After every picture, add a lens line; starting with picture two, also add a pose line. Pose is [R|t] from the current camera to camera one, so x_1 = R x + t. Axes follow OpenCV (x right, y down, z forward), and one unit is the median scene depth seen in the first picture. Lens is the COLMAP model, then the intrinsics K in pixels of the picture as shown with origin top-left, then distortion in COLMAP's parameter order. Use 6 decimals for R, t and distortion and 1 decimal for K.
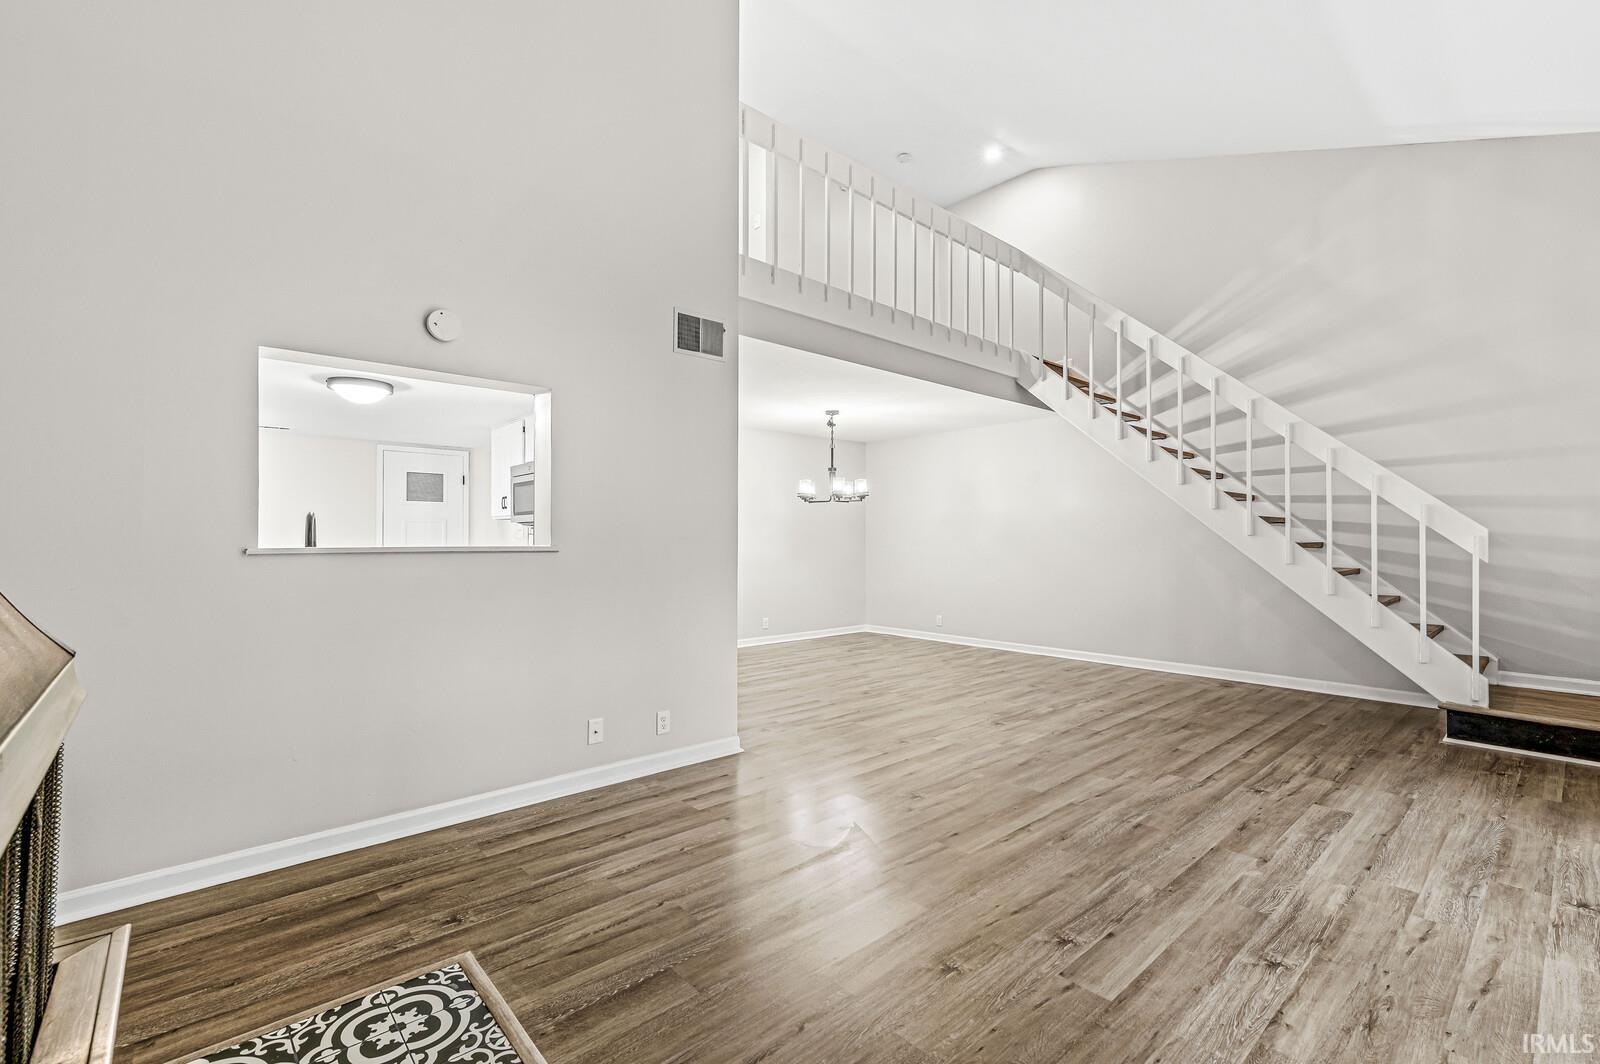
lens RADIAL K [[703.1, 0, 796.1], [0, 703.1, 529.6], [0, 0, 1]] dist [0.005714, -0.000360]
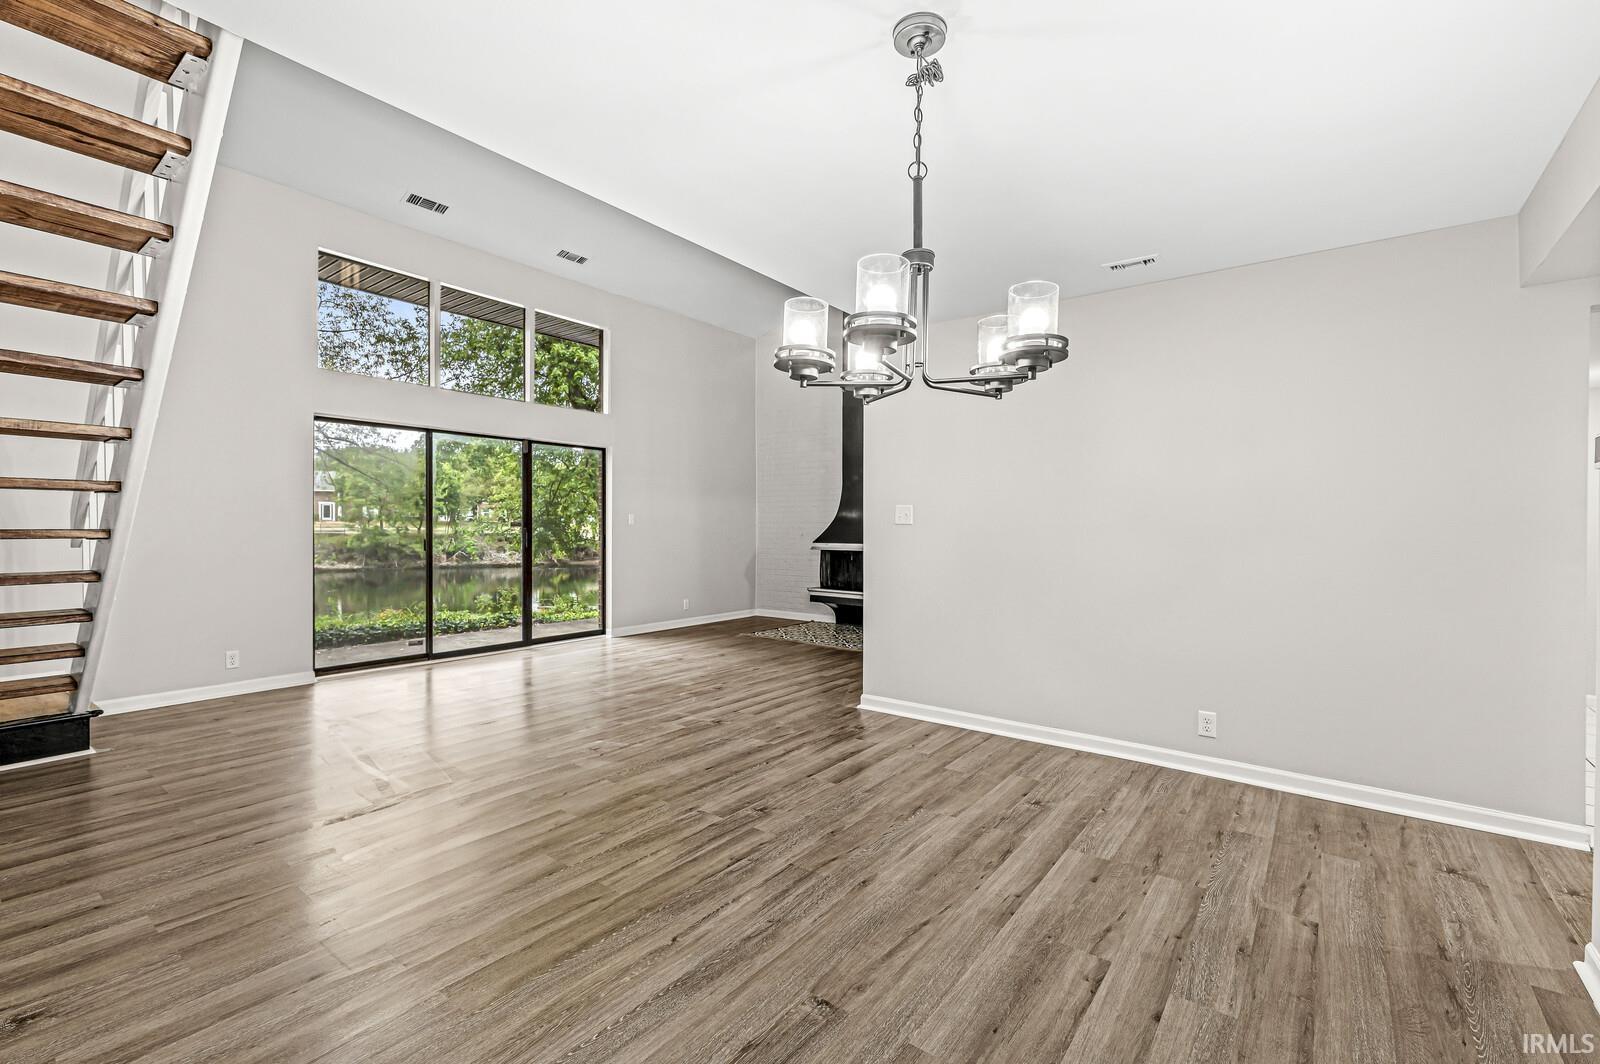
lens RADIAL K [[703.1, 0, 801.1], [0, 703.1, 527.2], [0, 0, 1]] dist [0.005714, -0.000360]
pose [[-0.981754, 0.000835, -0.190154, 0.214050], [0.000155, 0.999994, 0.003590, 0.015639], [0.190156, 0.003495, -0.981748, 1.910714]]
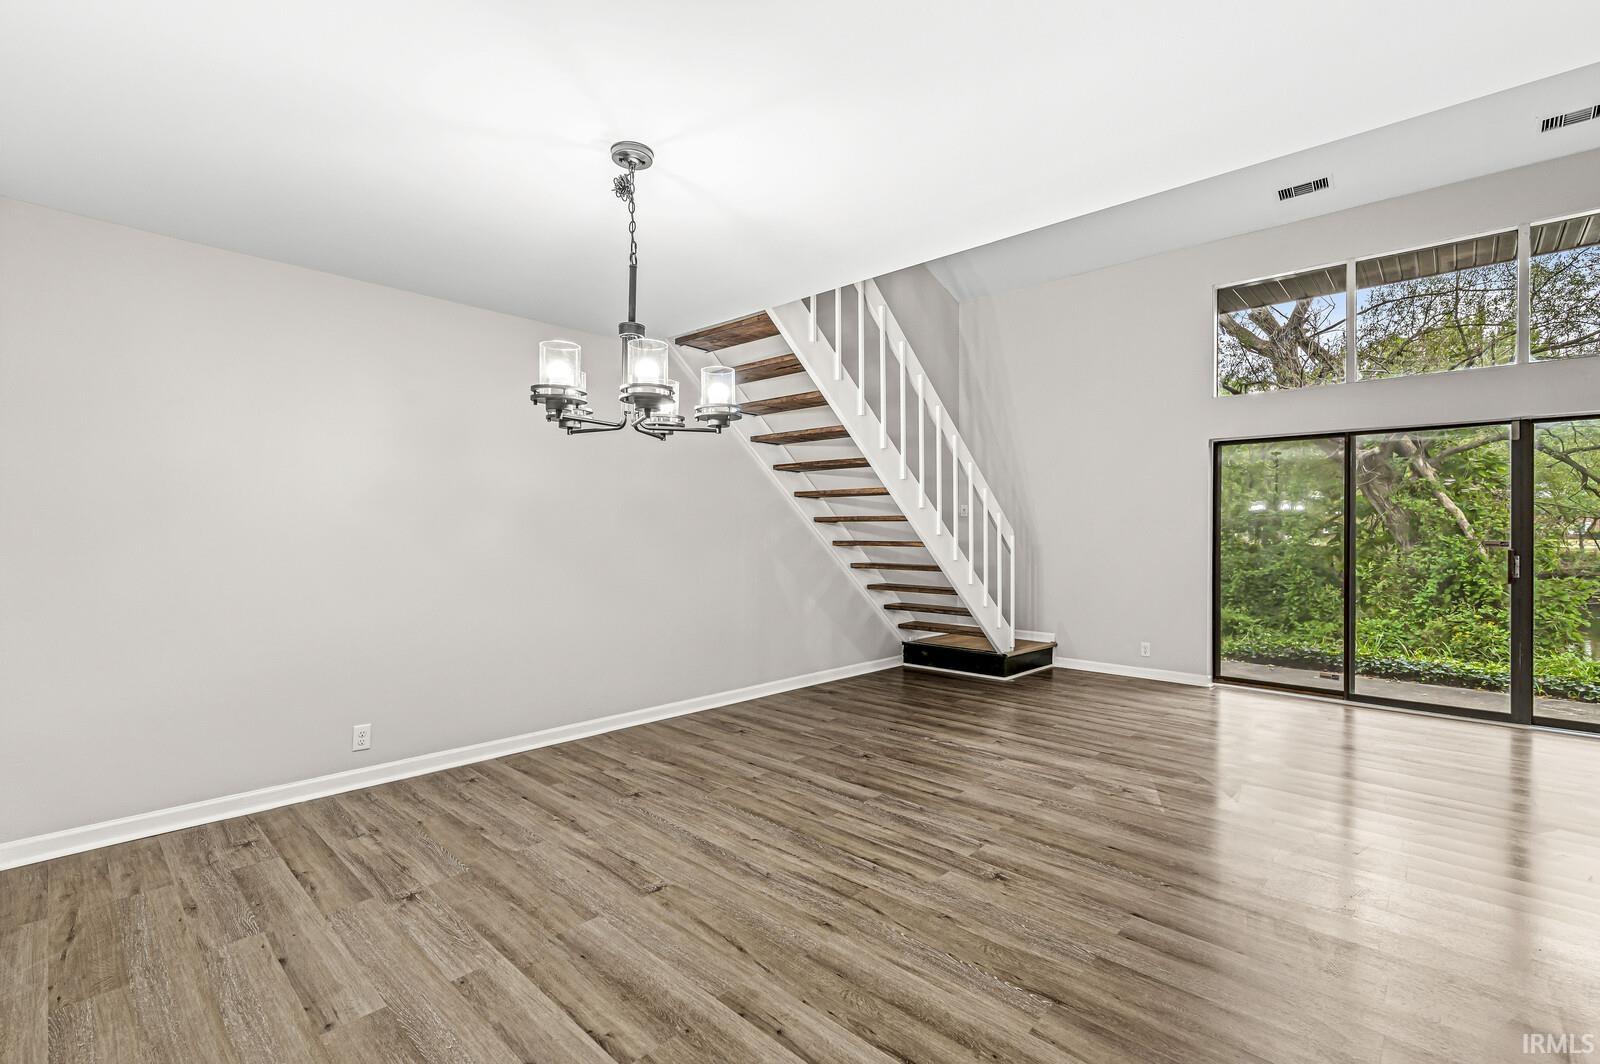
lens RADIAL K [[703.1, 0, 795.1], [0, 703.1, 534.7], [0, 0, 1]] dist [0.005714, -0.000360]
pose [[-0.080153, 0.004936, 0.996770, -0.435574], [-0.006775, 0.999962, -0.005496, 0.014258], [-0.996760, -0.007194, -0.080117, 1.456894]]
